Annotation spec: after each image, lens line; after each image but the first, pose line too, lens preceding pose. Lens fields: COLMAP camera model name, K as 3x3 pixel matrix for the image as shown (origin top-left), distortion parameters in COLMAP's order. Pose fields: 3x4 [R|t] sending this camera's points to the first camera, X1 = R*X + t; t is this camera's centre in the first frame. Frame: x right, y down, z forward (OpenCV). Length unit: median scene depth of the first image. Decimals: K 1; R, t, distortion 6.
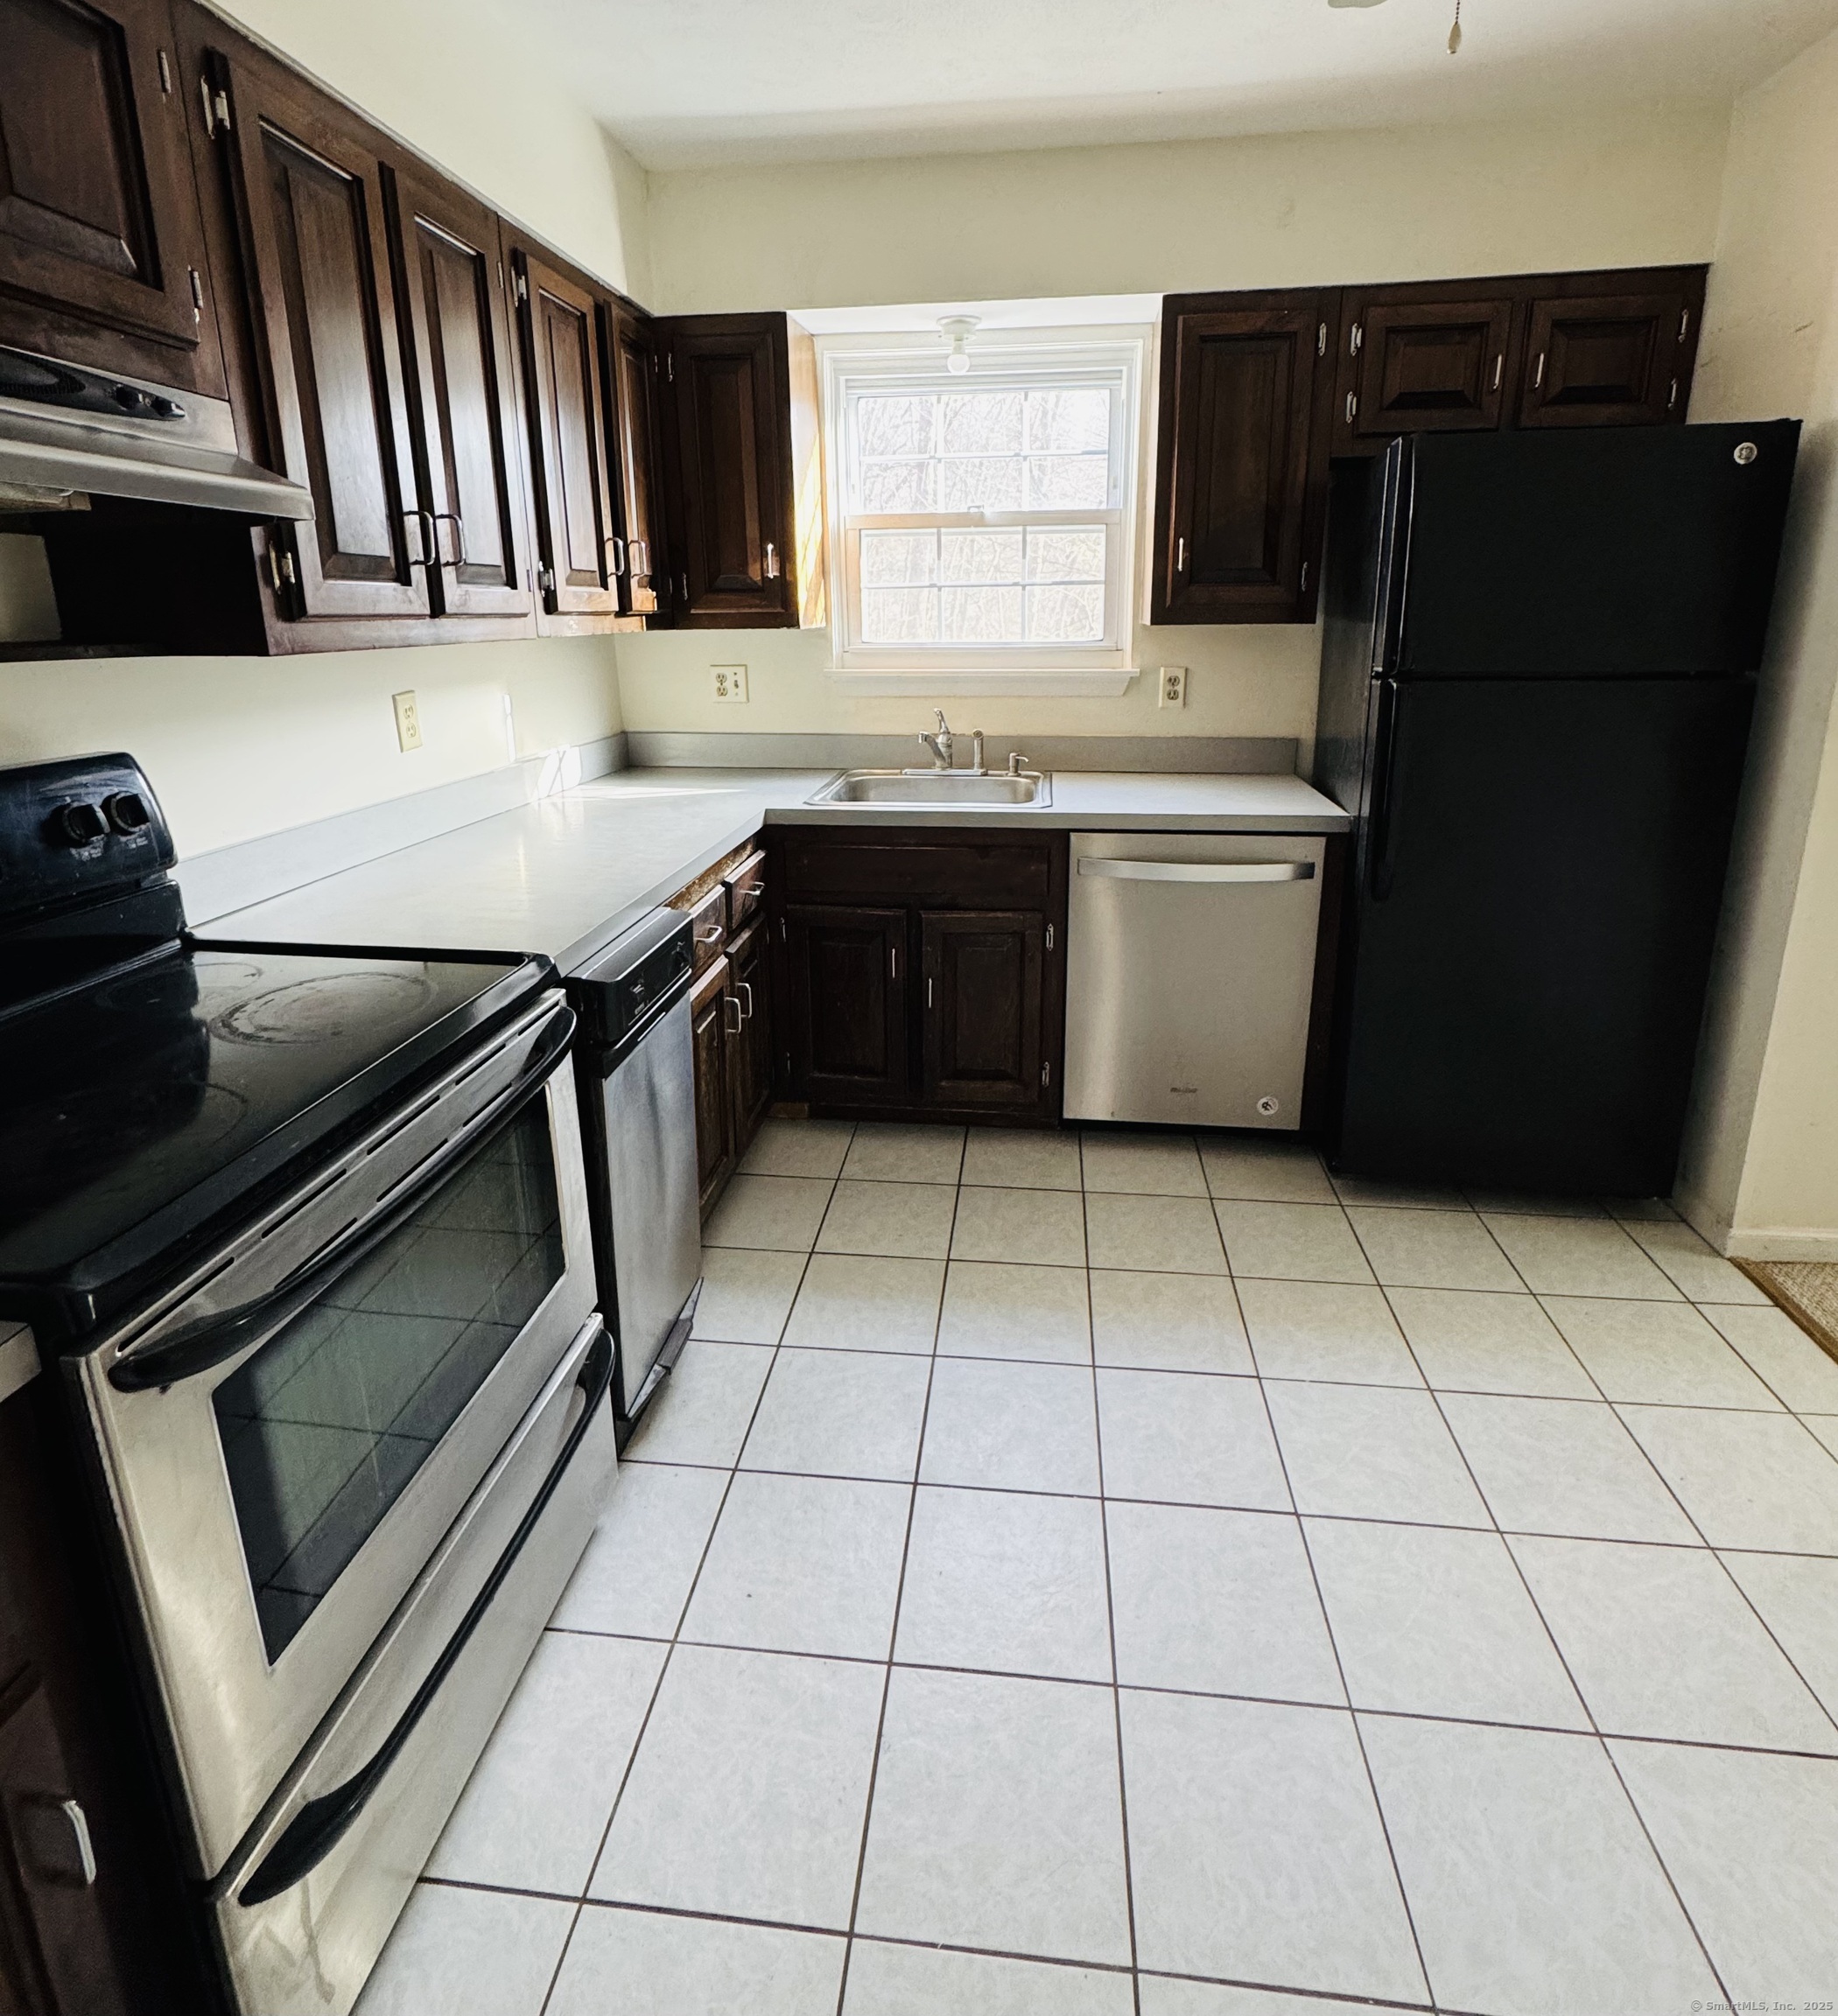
lens RADIAL K [[1067.6, 0, 921.7], [0, 1067.6, 888.8], [0, 0, 1]] dist [-0.000240, -0.001090]
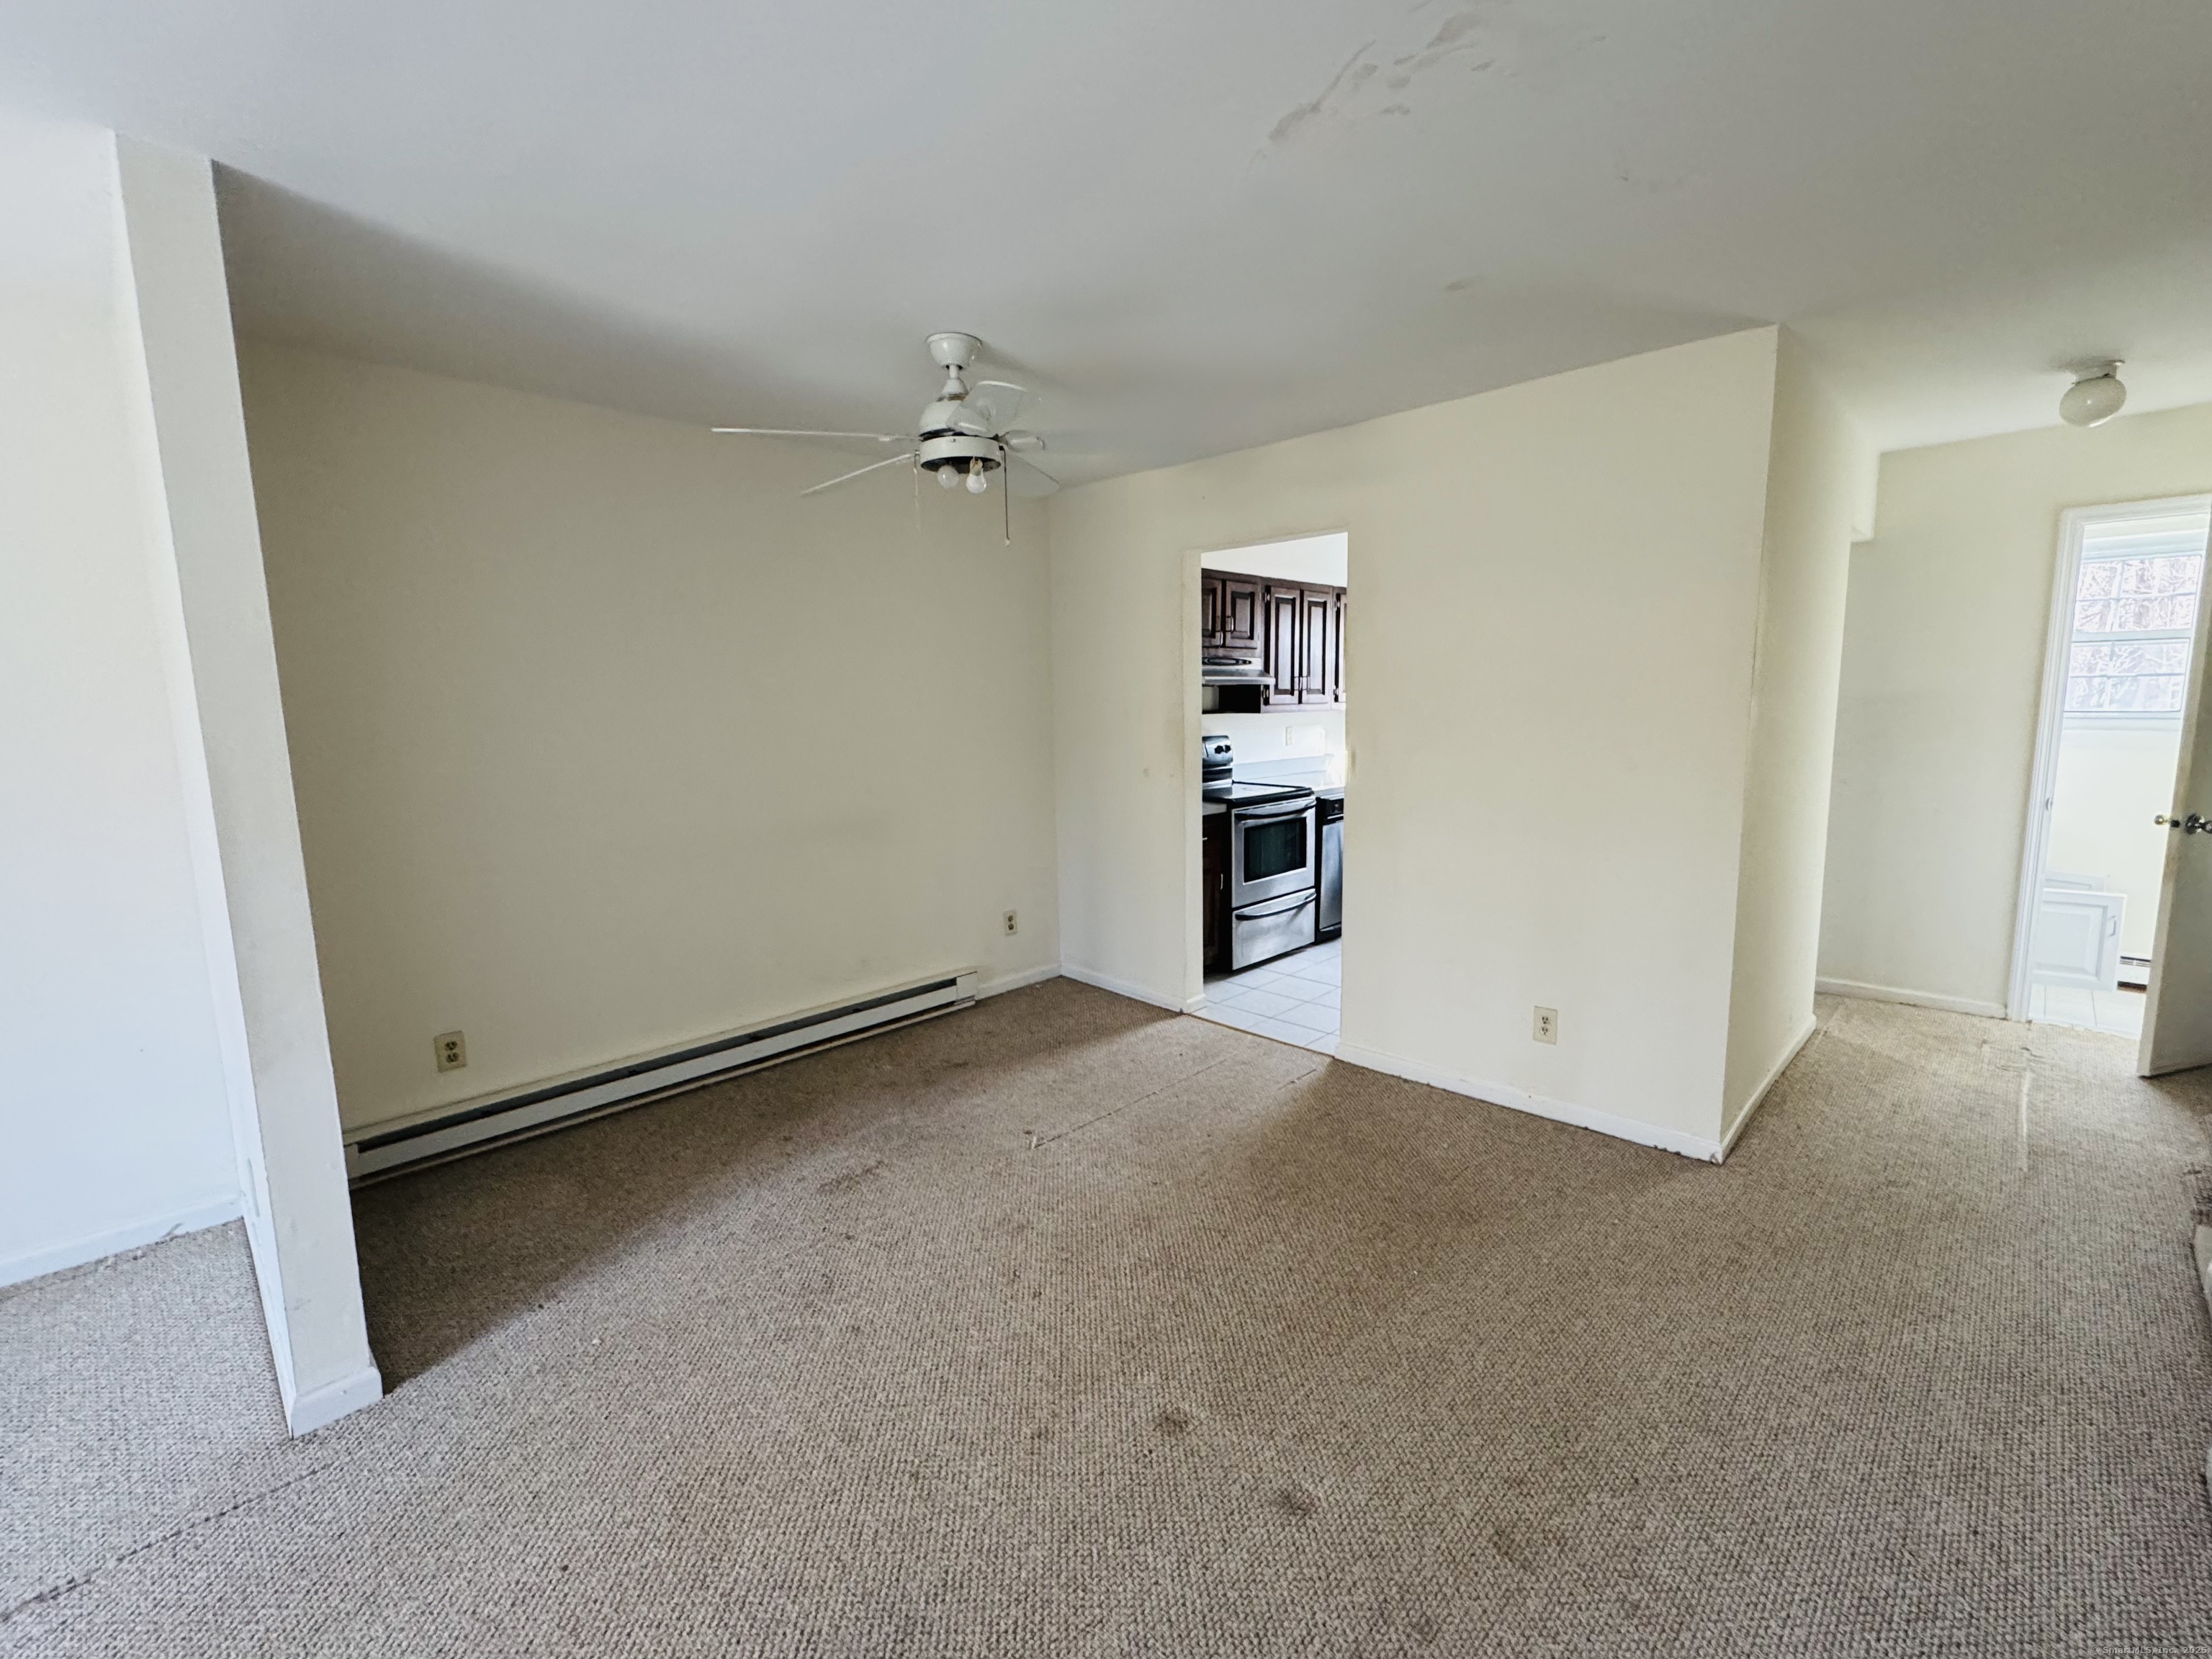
lens RADIAL K [[945.9, 0, 1106.0], [0, 945.9, 829.5], [0, 0, 1]] dist [-0.002314, -0.000024]
pose [[0.800821, 0.084392, -0.592928, 0.863671], [-0.146330, 0.987588, -0.057072, 0.401489], [0.580752, 0.132468, 0.803230, -1.715098]]
